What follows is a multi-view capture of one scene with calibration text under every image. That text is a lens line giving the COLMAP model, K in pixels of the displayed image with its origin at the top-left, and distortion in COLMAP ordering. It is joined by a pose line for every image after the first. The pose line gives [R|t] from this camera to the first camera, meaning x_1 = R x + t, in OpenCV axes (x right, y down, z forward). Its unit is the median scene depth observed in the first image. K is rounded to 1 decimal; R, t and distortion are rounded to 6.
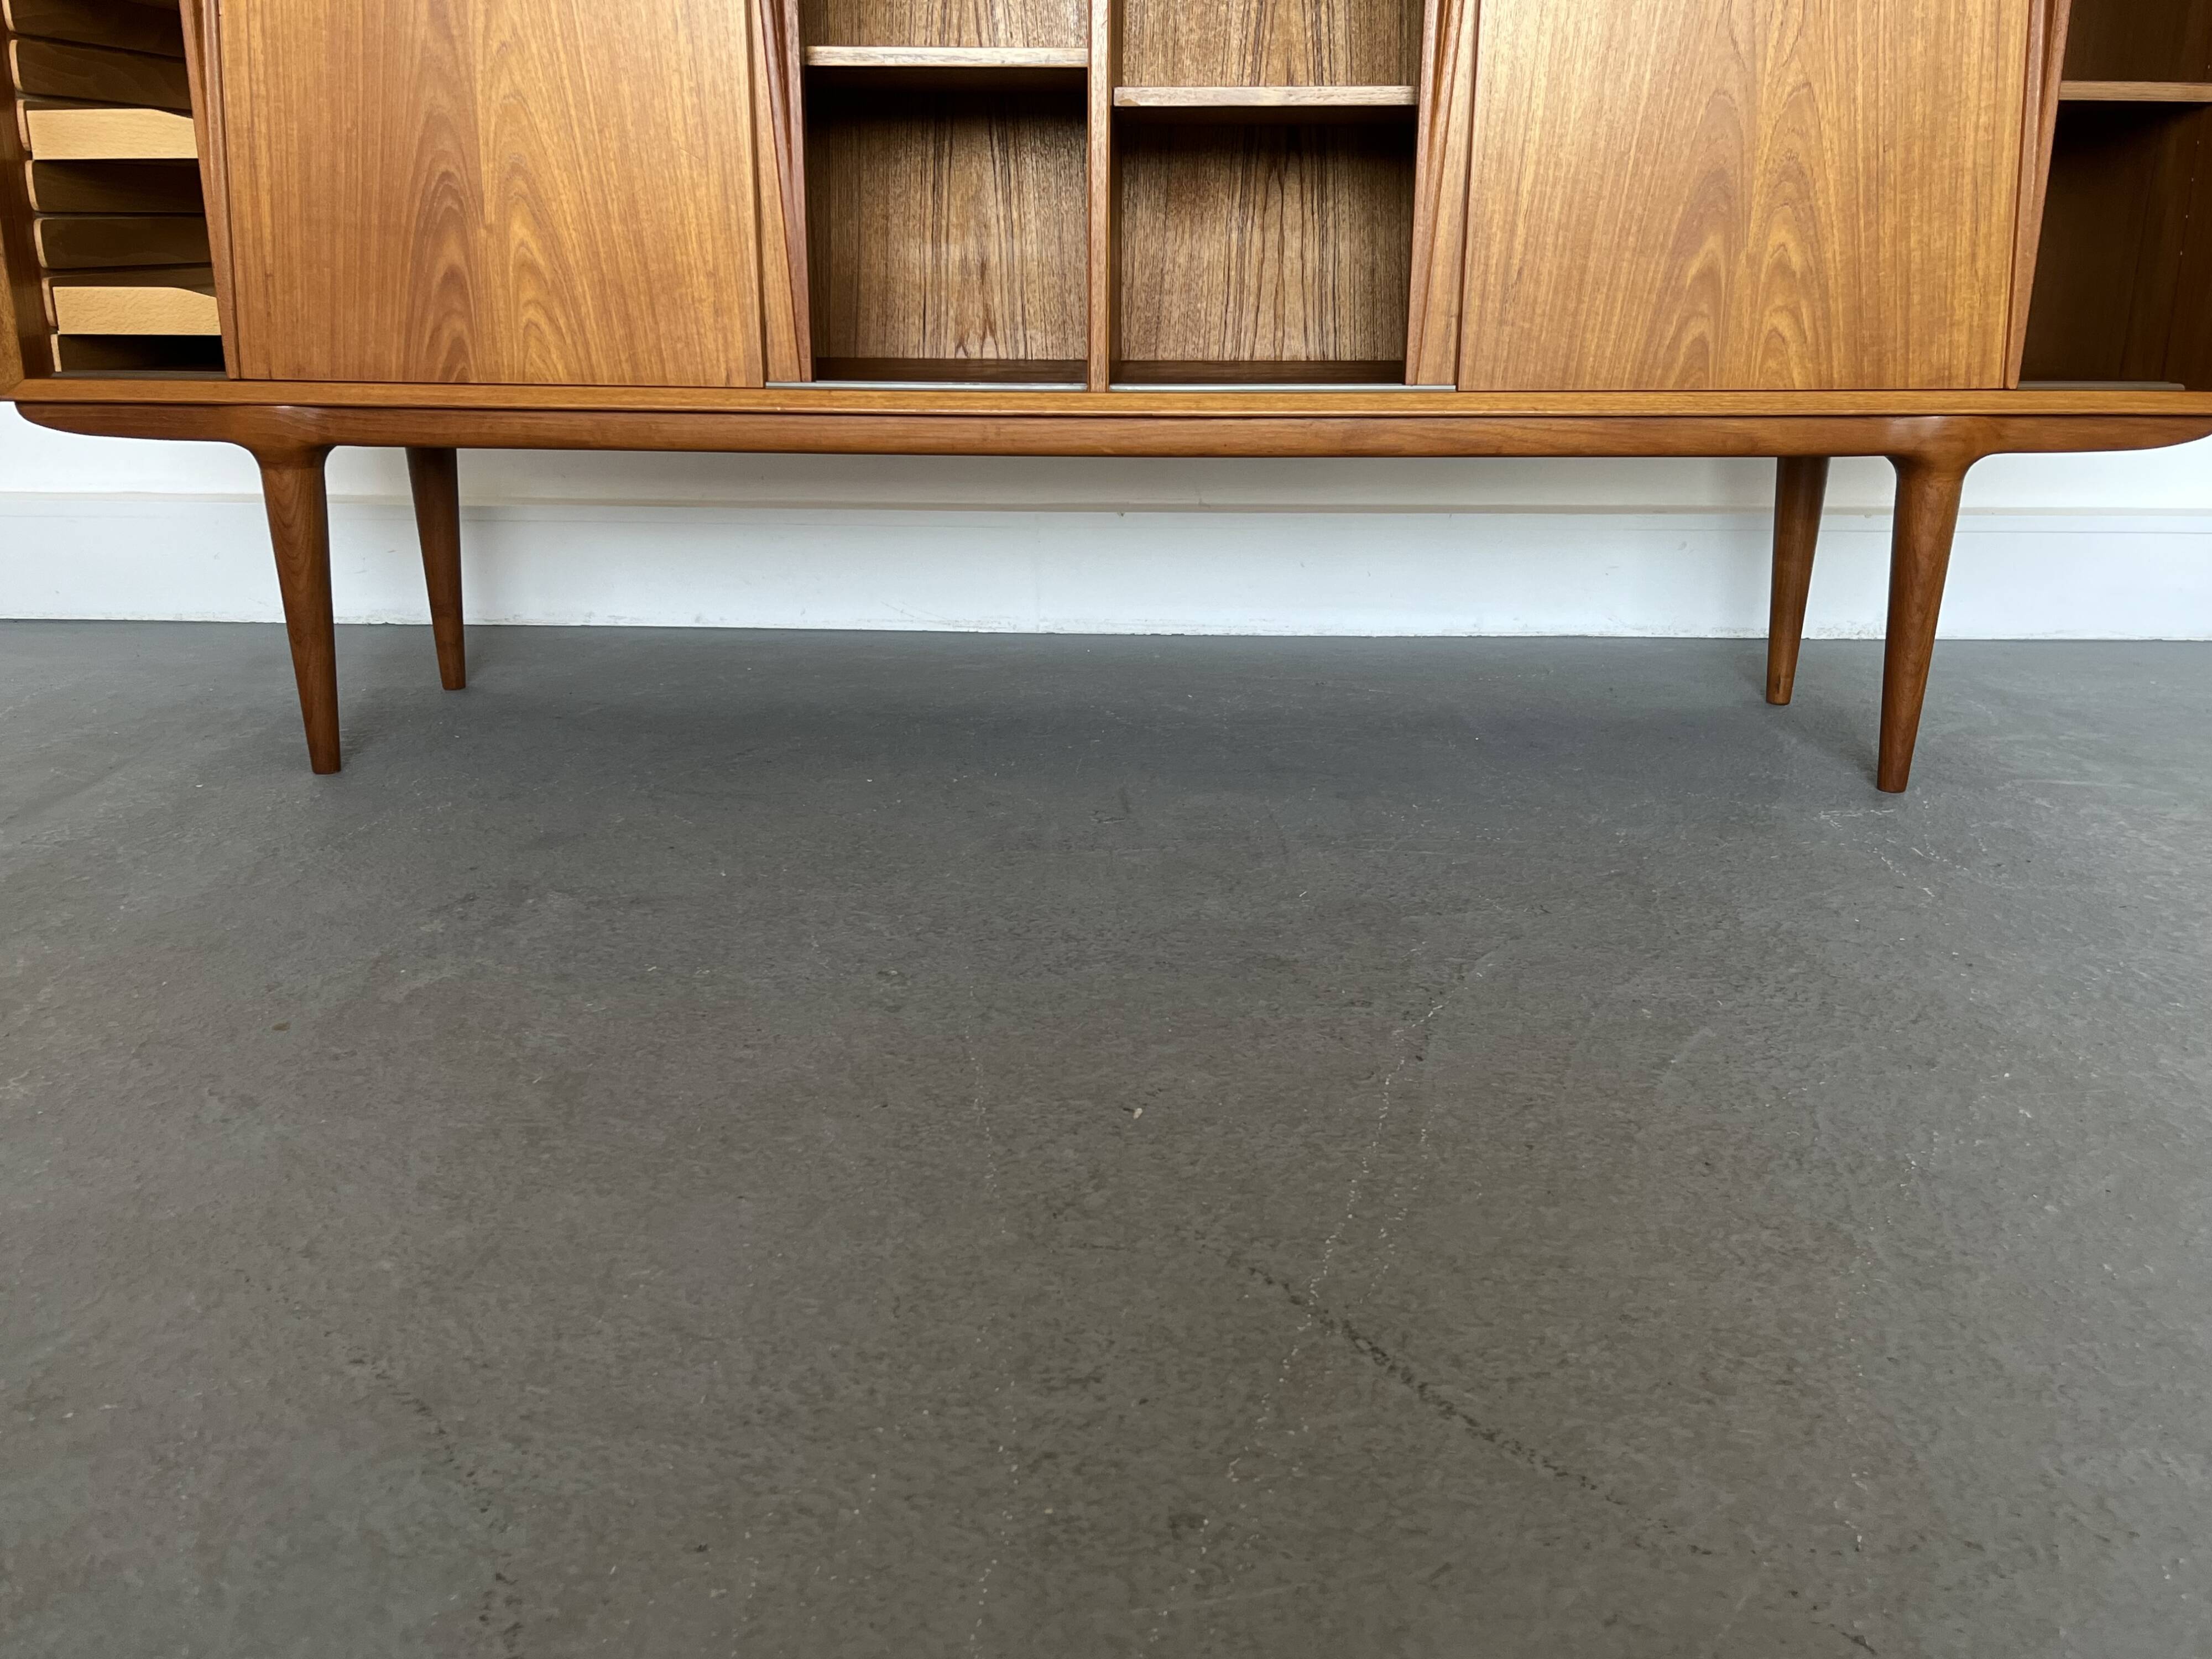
lens RADIAL K [[1890.1, 0, 1100.7], [0, 1890.1, 816.1], [0, 0, 1]] dist [0.070103, -0.091430]
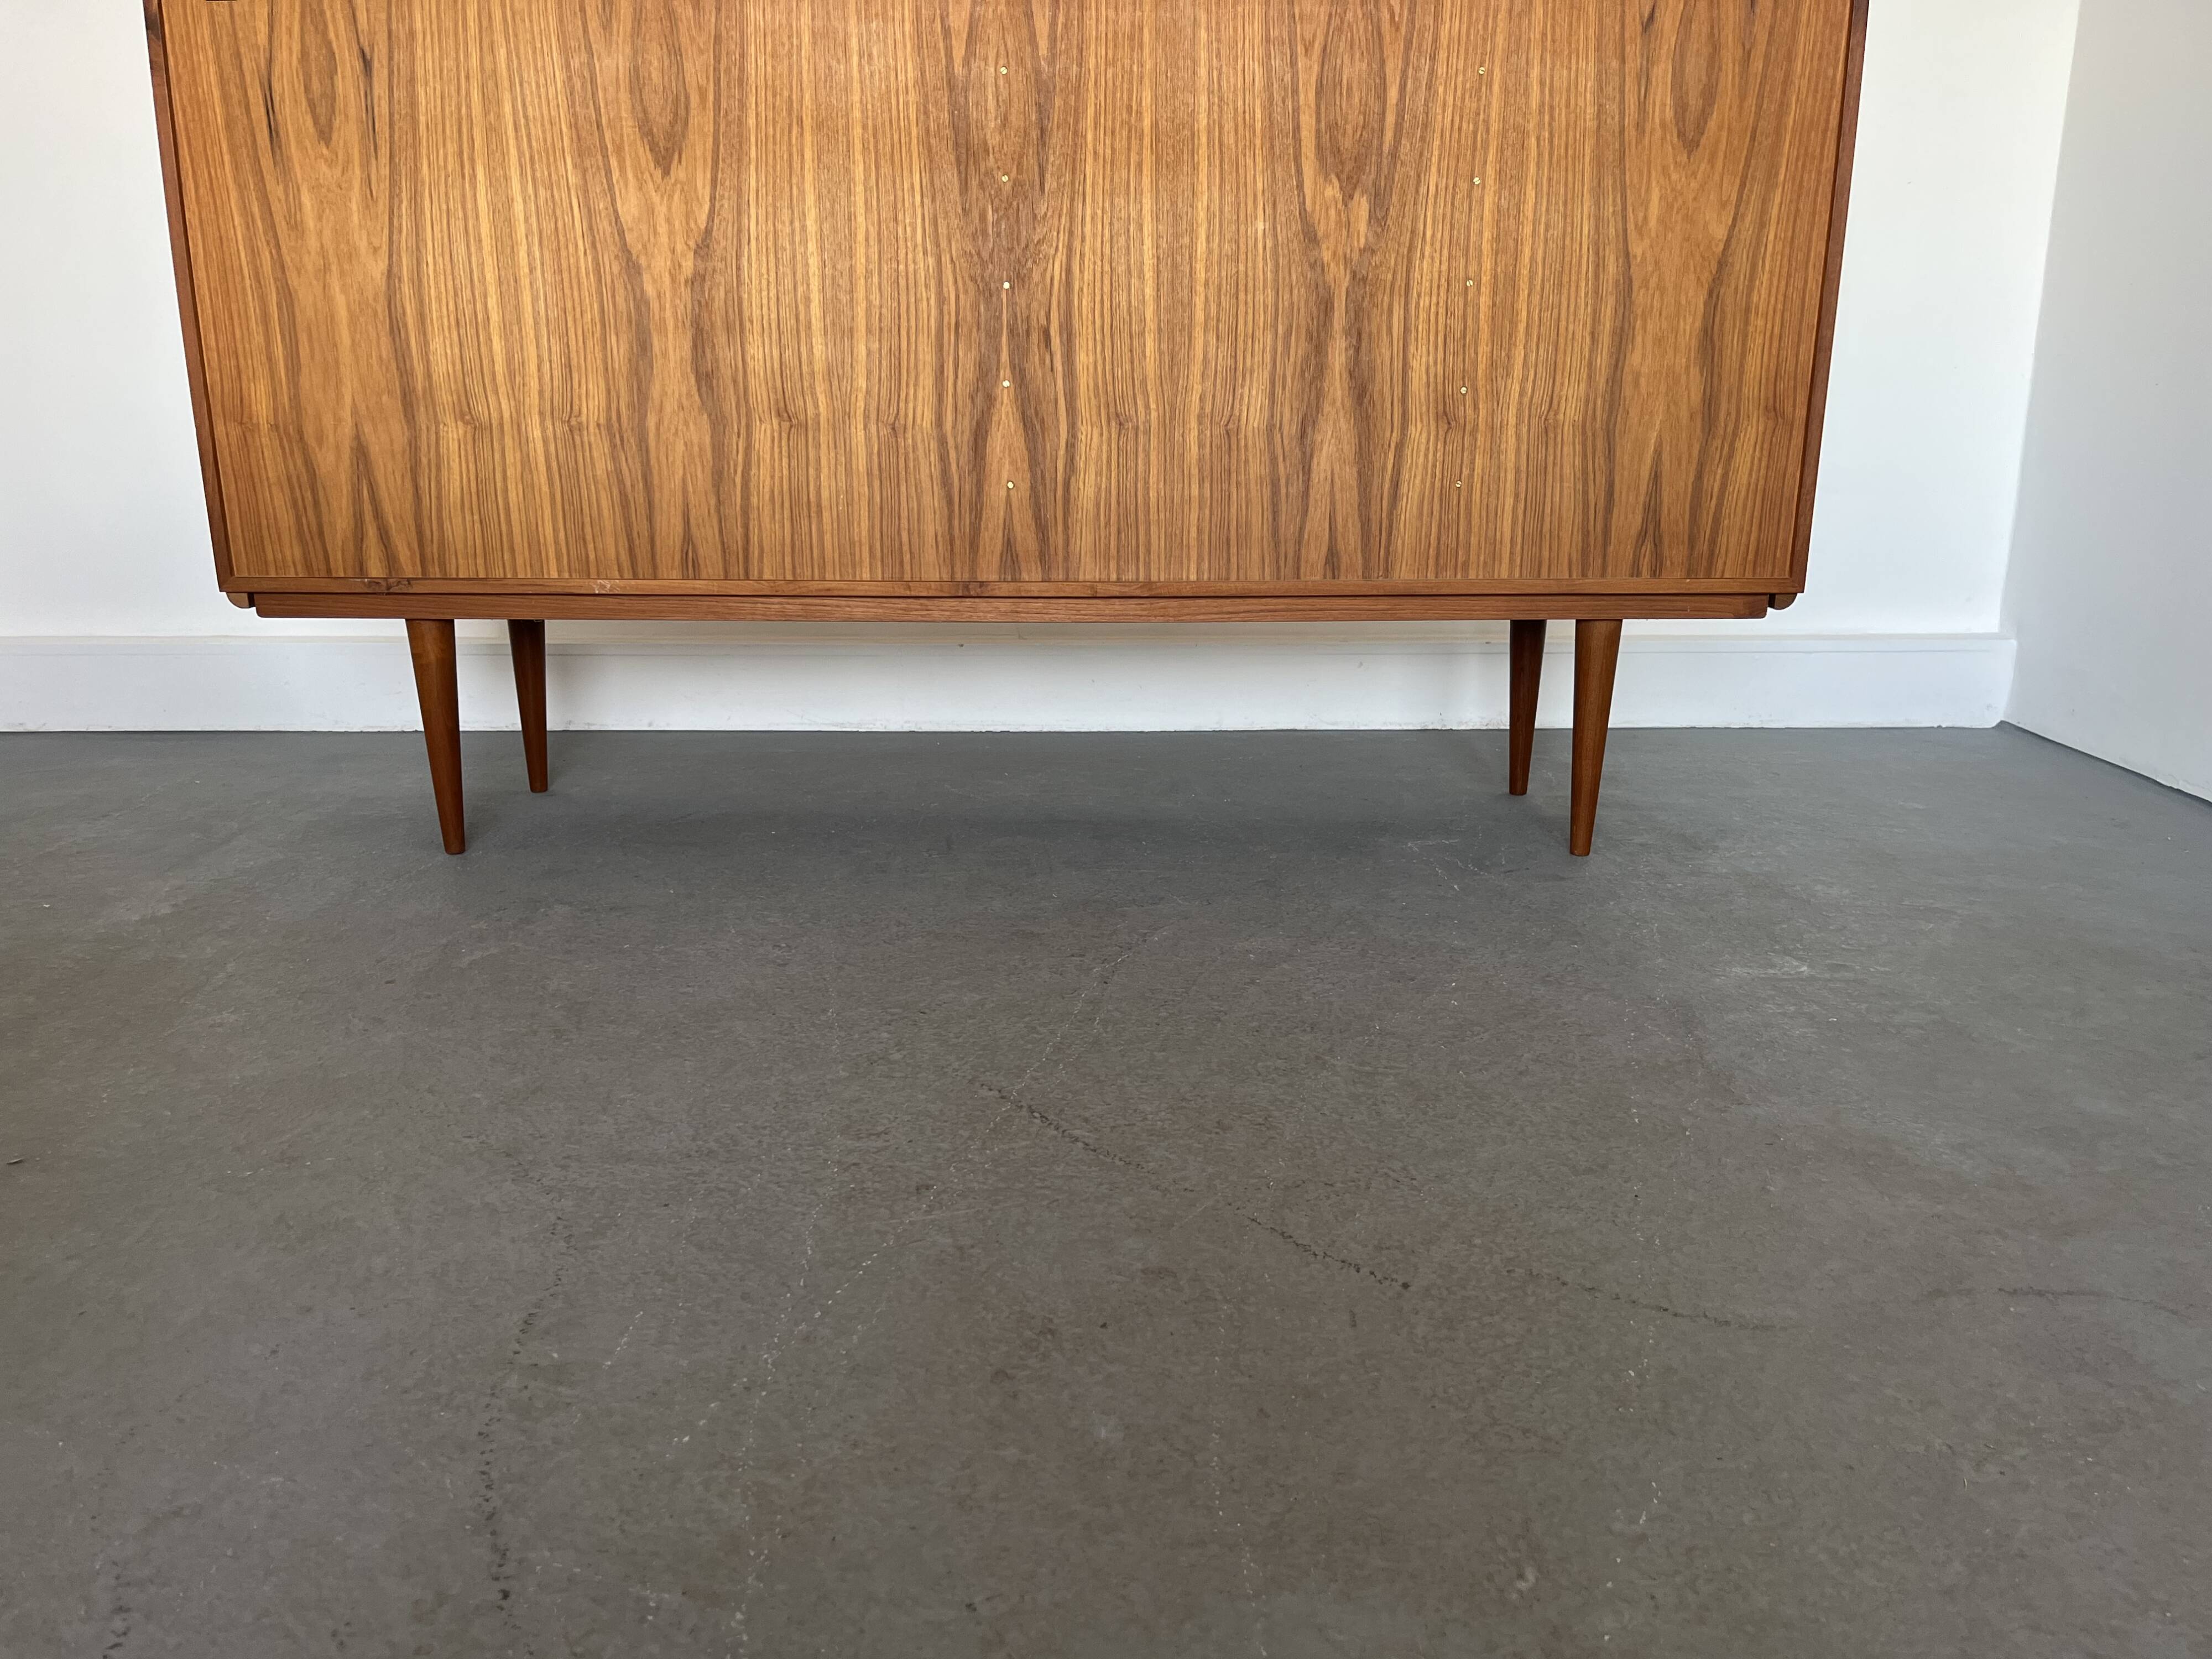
lens RADIAL K [[1890.1, 0, 1123.5], [0, 1890.1, 811.9], [0, 0, 1]] dist [0.070103, -0.091430]
pose [[0.998987, -0.014647, 0.042544, 0.135287], [0.017169, 0.998079, -0.059530, 0.091125], [-0.041590, 0.060200, 0.997319, -0.737164]]
